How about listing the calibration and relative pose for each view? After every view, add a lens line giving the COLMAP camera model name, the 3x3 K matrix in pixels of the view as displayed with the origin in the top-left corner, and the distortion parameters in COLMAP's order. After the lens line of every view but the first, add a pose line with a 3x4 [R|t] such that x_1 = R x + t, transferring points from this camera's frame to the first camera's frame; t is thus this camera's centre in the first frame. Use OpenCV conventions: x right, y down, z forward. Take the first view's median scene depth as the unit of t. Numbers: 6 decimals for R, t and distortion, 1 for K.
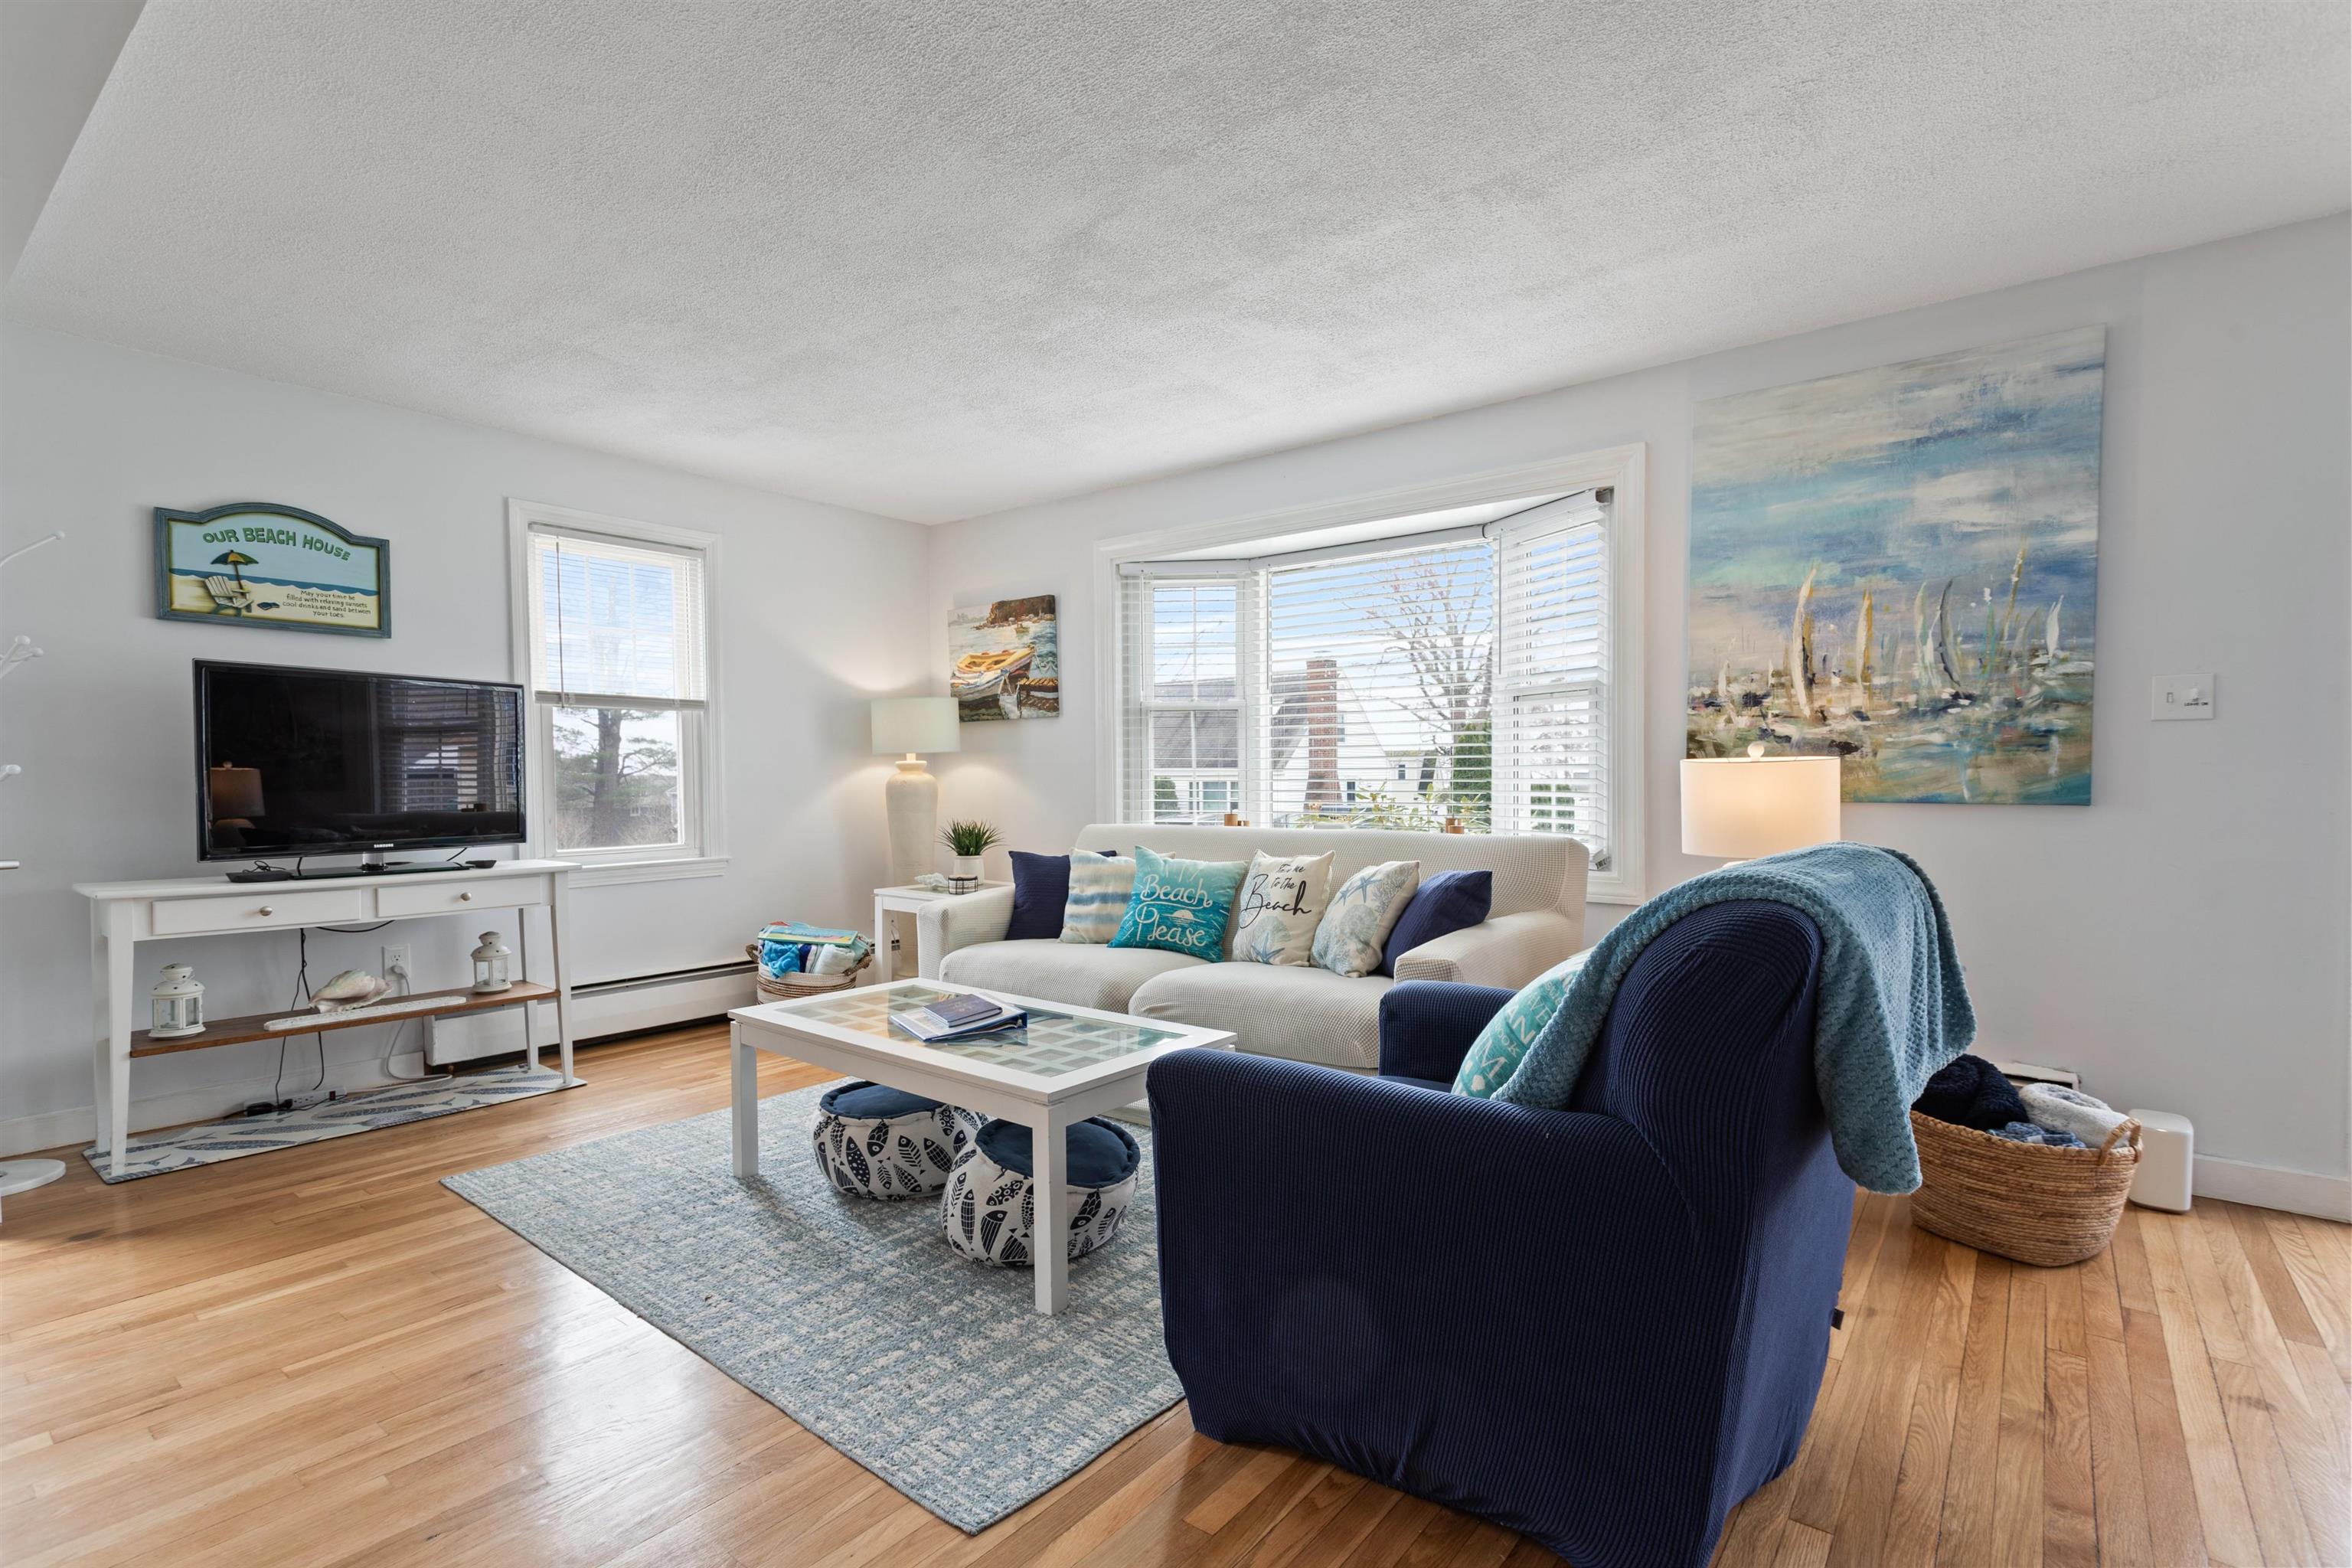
lens RADIAL K [[1105.3, 0, 1169.7], [0, 1105.3, 807.1], [0, 0, 1]] dist [0.003534, 0.001553]
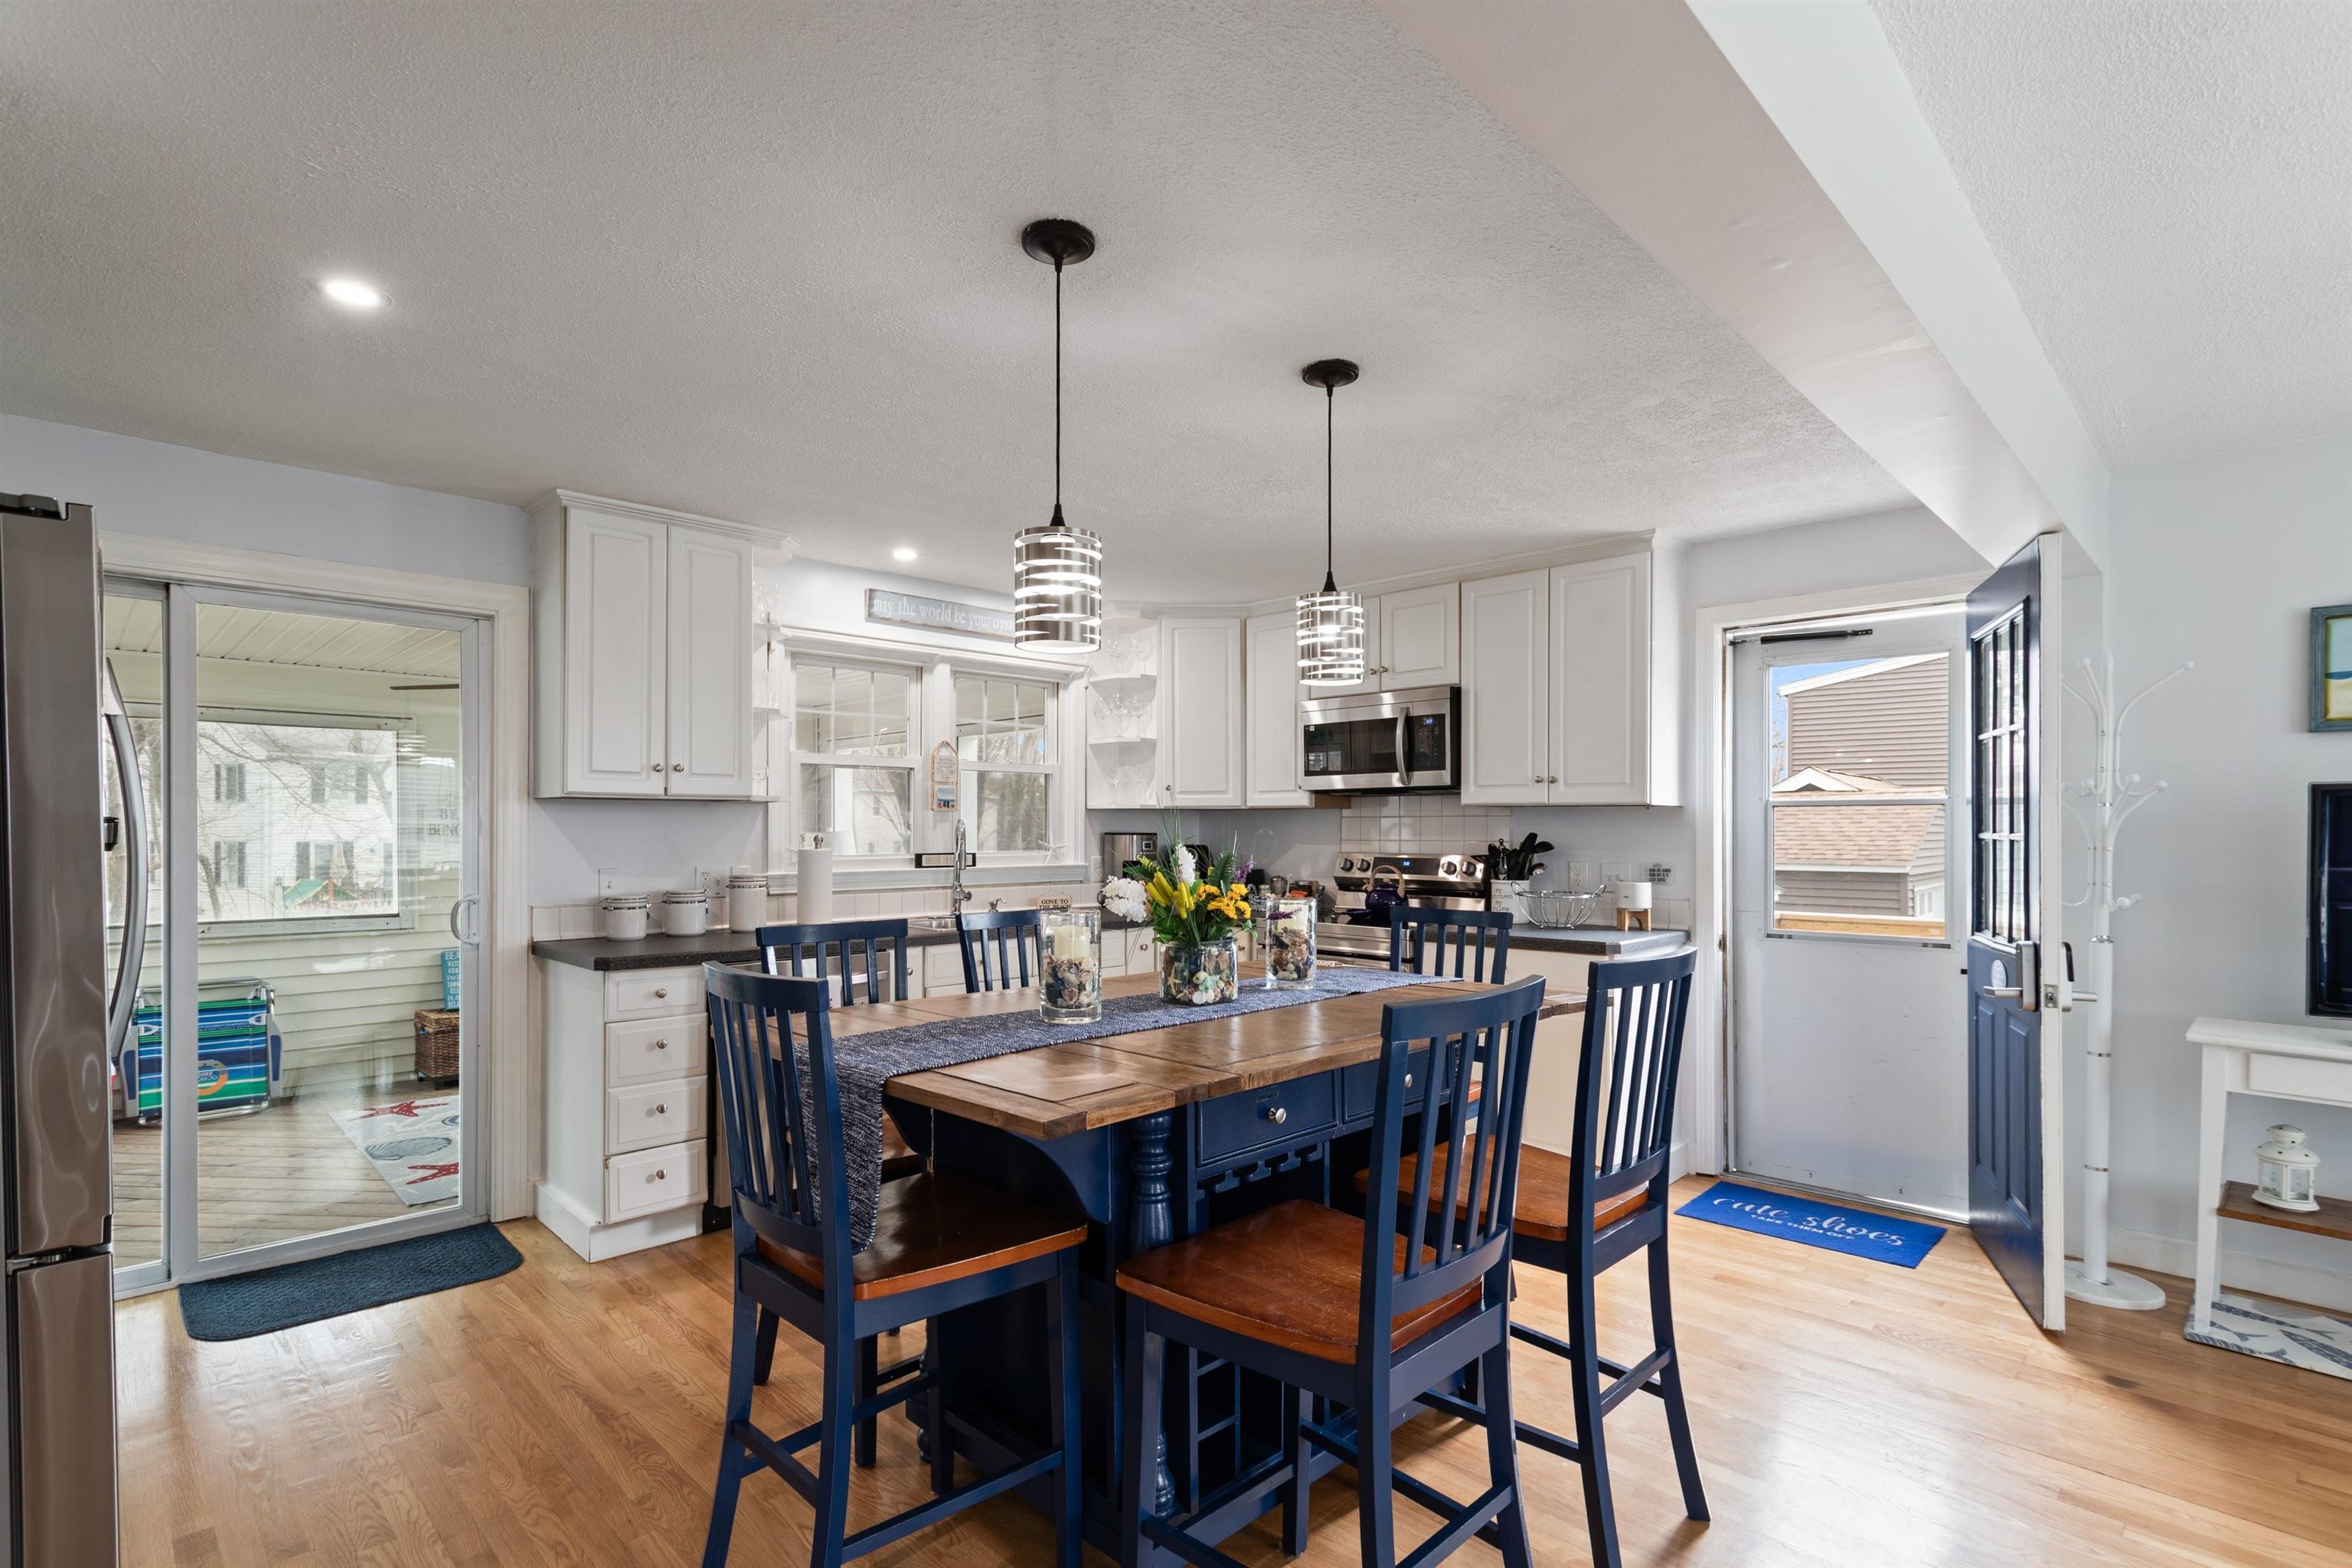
lens RADIAL K [[1112.6, 0, 1168.8], [0, 1112.6, 833.8], [0, 0, 1]] dist [-0.000826, 0.000061]
pose [[-0.117561, 0.007549, -0.993037, 0.089505], [-0.032250, 0.999415, 0.011415, -0.071553], [0.992542, 0.033368, -0.117249, 0.205274]]
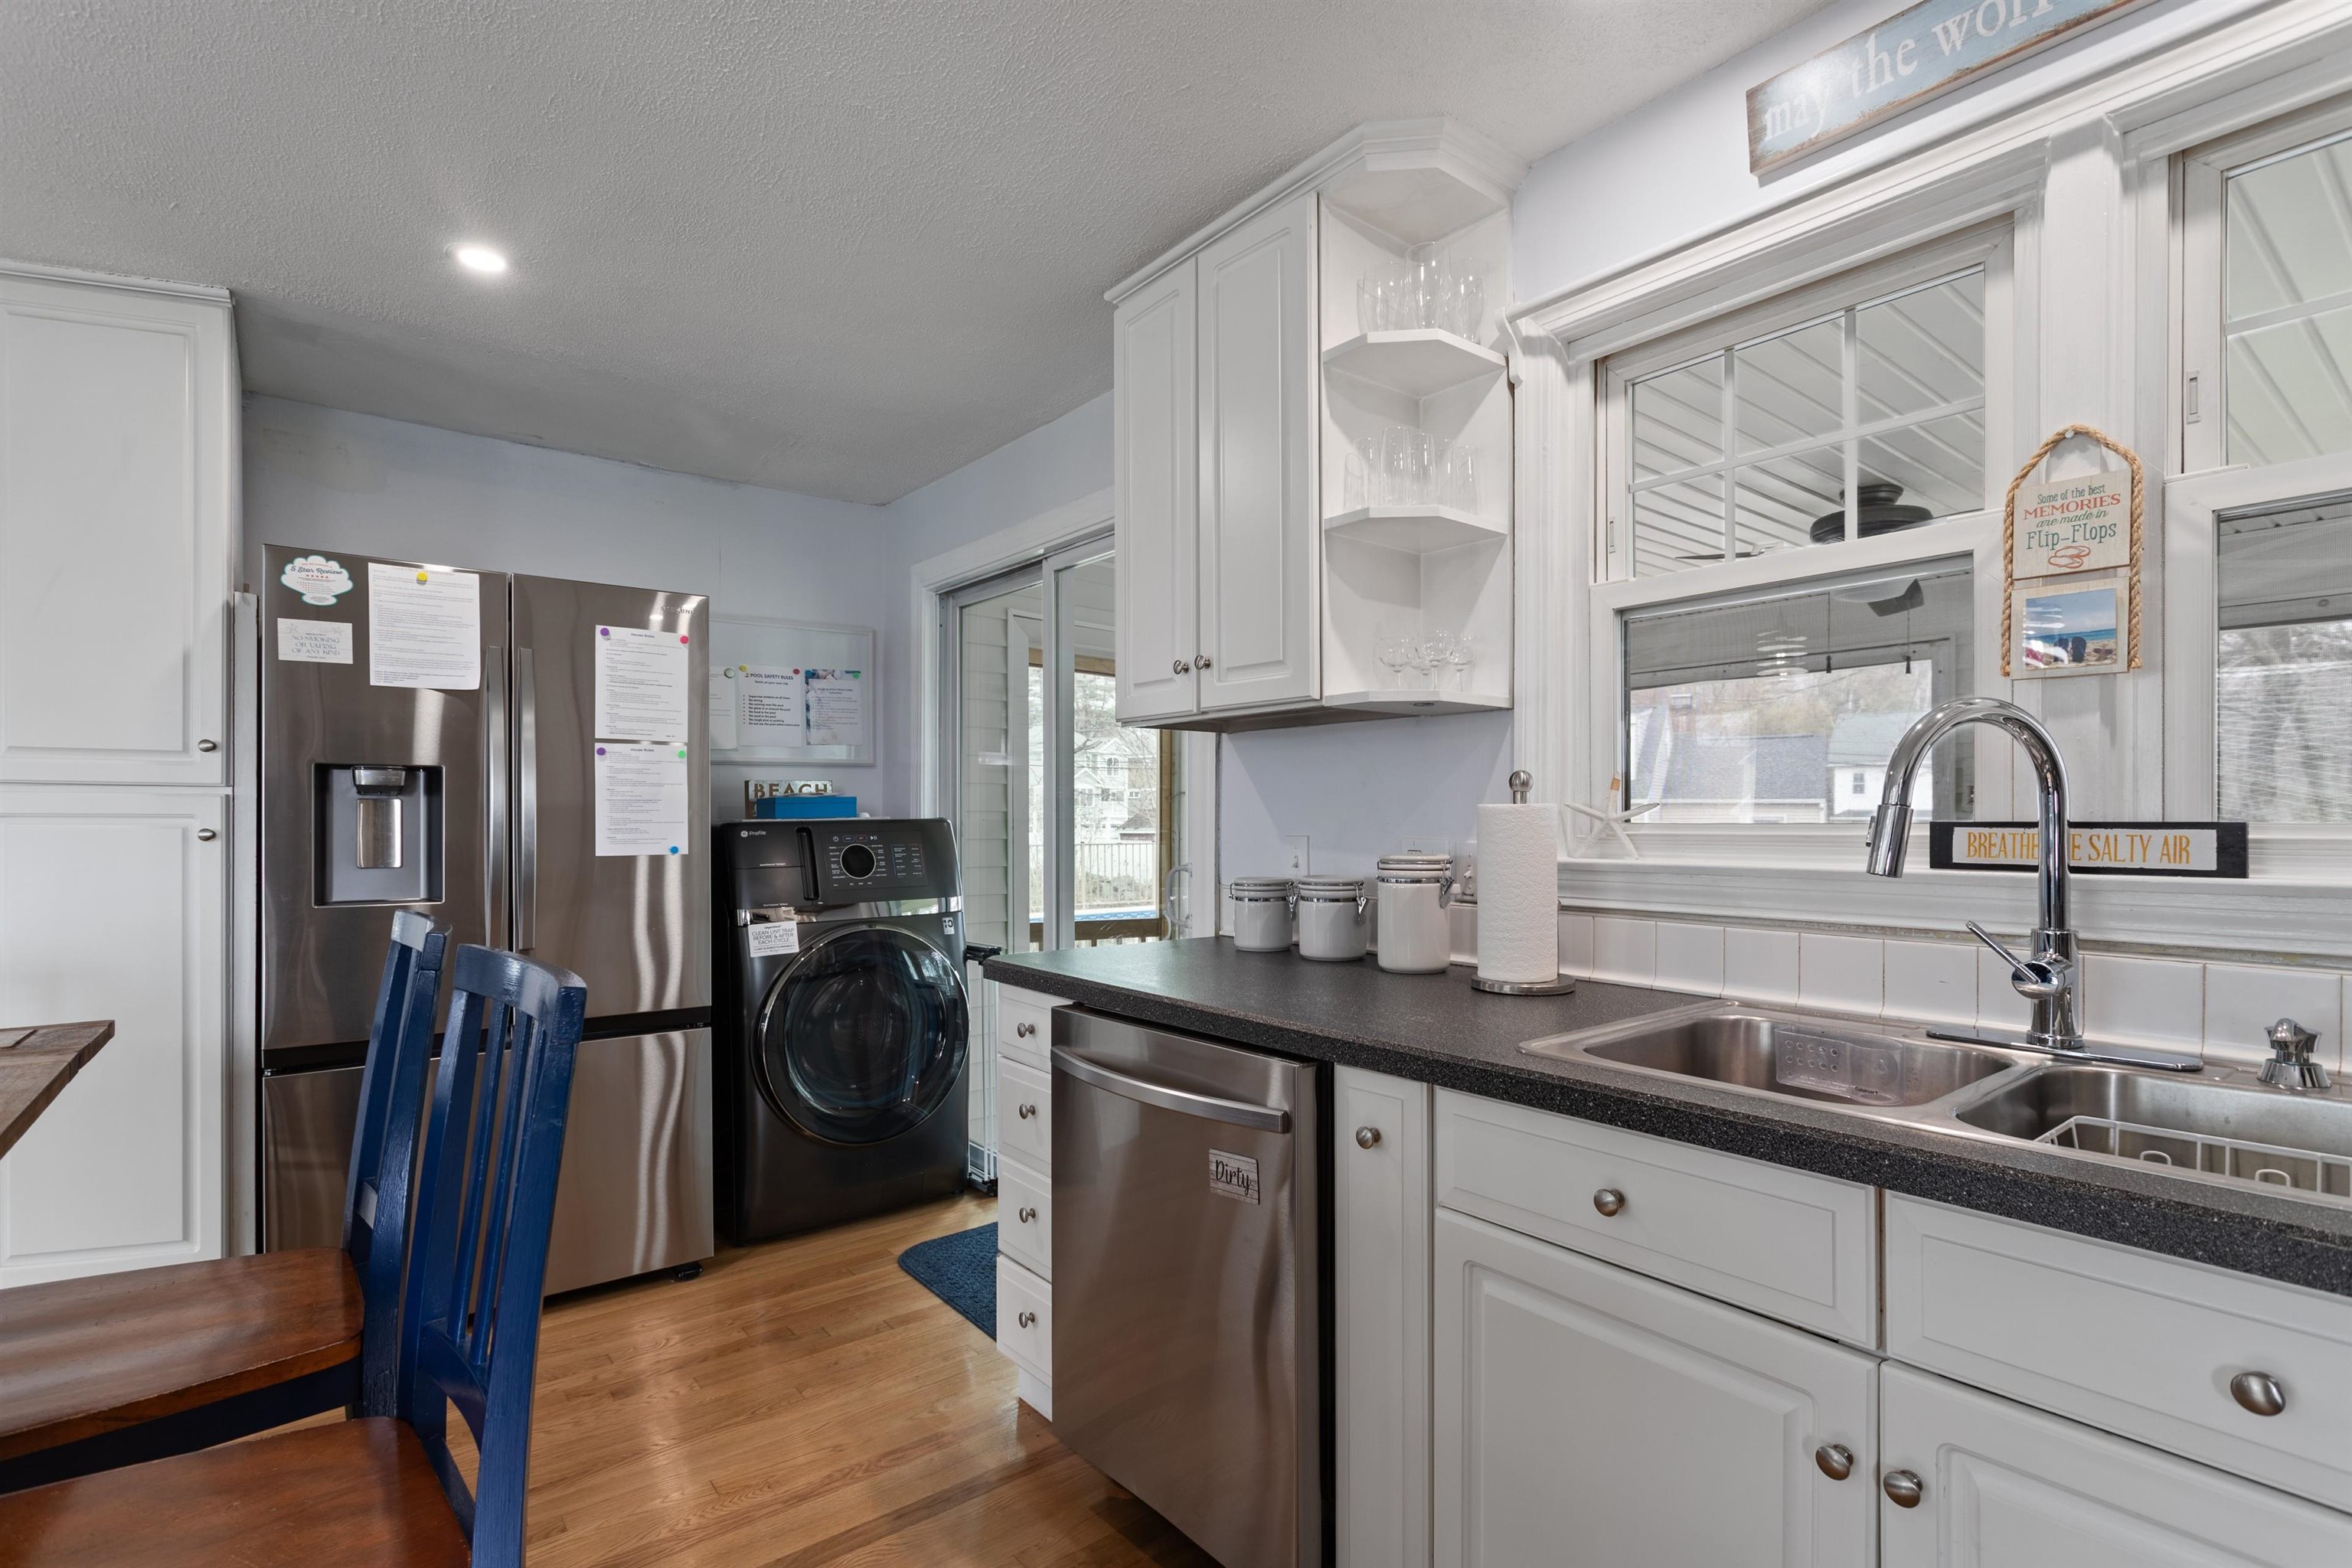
lens RADIAL K [[1104.9, 0, 1170.6], [0, 1104.9, 805.9], [0, 0, 1]] dist [0.000764, -0.000170]
pose [[-0.974728, 0.006648, 0.223297, -1.116968], [0.011634, 0.999711, 0.021022, -0.037945], [-0.223093, 0.023089, -0.974524, 0.221718]]
